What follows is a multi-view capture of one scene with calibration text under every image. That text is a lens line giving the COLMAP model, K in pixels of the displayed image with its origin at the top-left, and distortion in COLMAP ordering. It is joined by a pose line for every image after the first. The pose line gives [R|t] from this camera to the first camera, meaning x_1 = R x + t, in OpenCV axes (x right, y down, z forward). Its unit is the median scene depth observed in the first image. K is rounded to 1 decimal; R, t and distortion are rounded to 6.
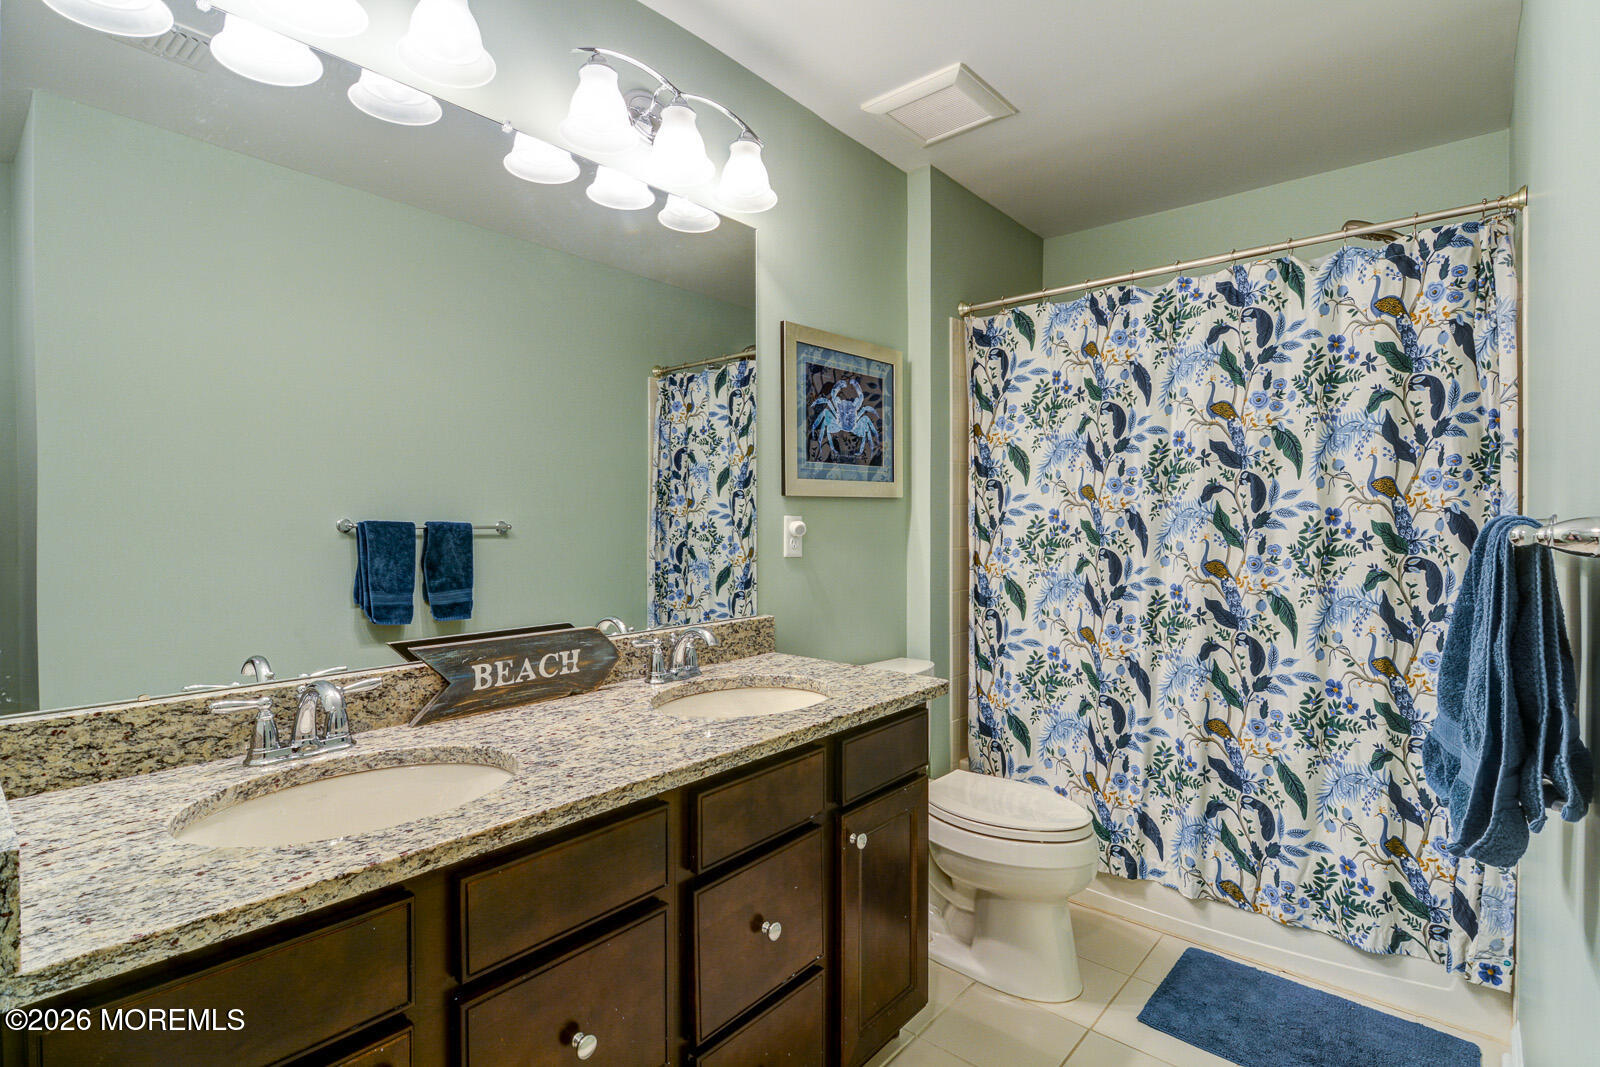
lens RADIAL K [[777.8, 0, 792.7], [0, 777.8, 533.7], [0, 0, 1]] dist [0.001729, -0.005855]
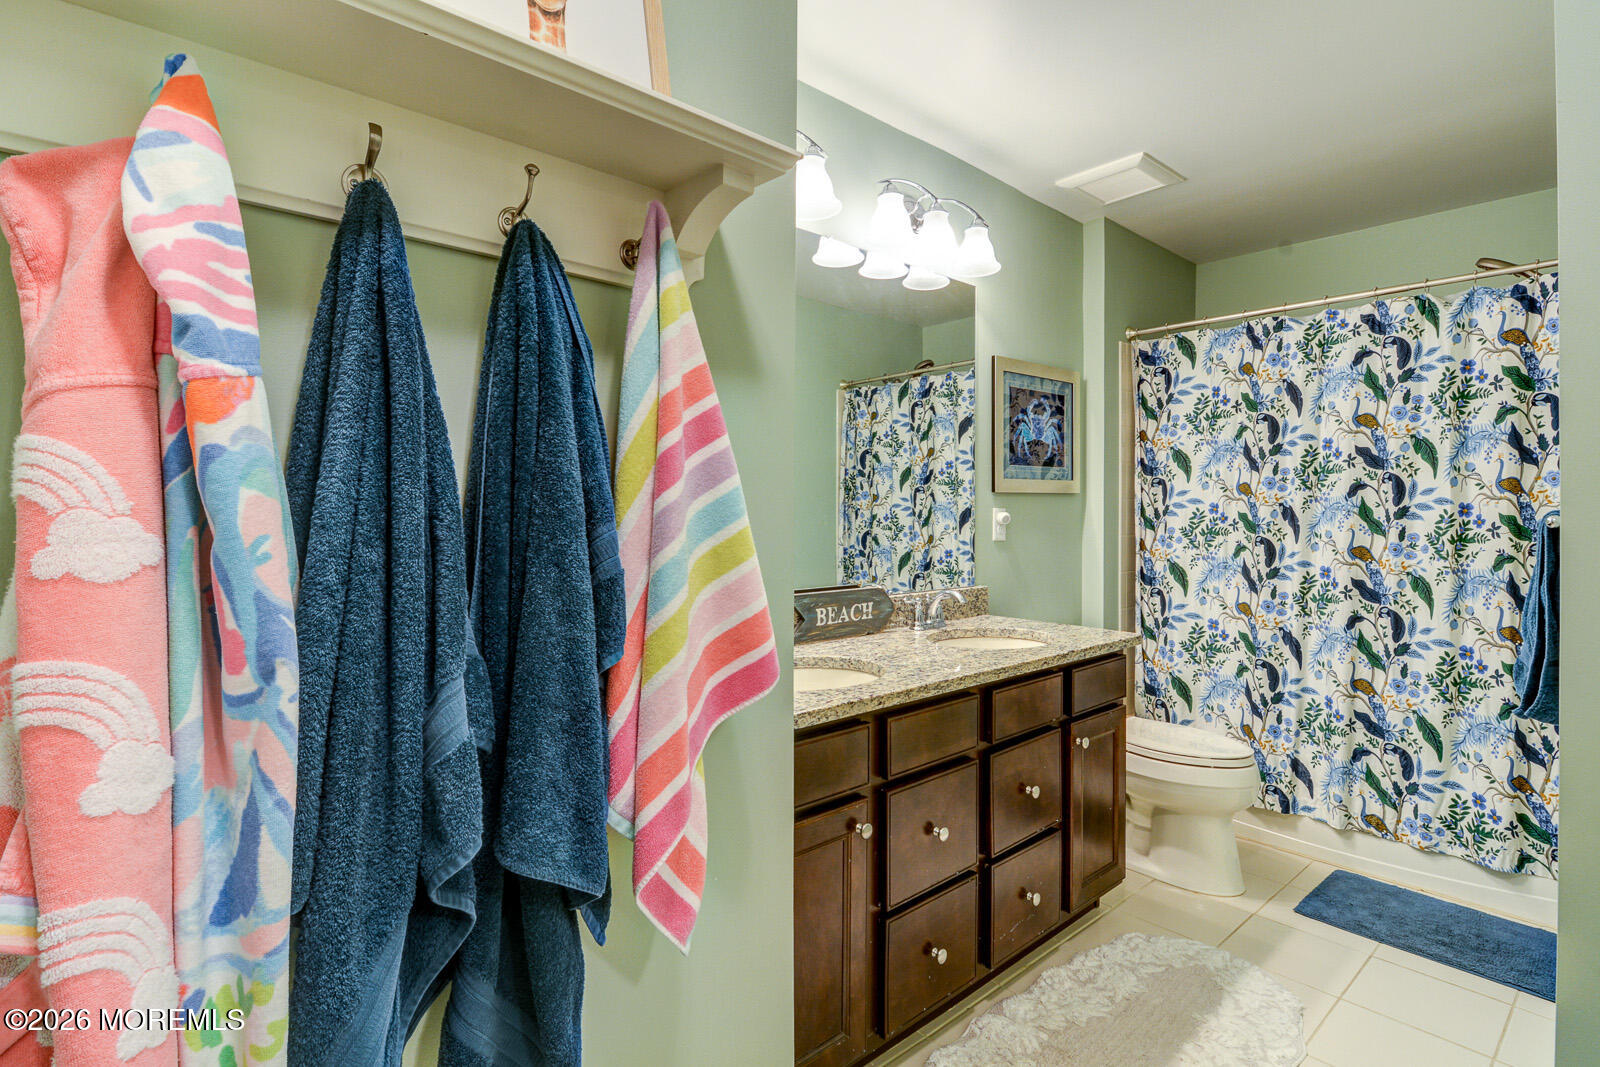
lens RADIAL K [[777.8, 0, 805.0], [0, 777.8, 519.0], [0, 0, 1]] dist [0.001729, -0.005855]
pose [[0.992545, 0.004300, -0.121804, -0.159394], [-0.005468, 0.999942, -0.009253, 0.008044], [0.121758, 0.009850, 0.992511, -0.291790]]
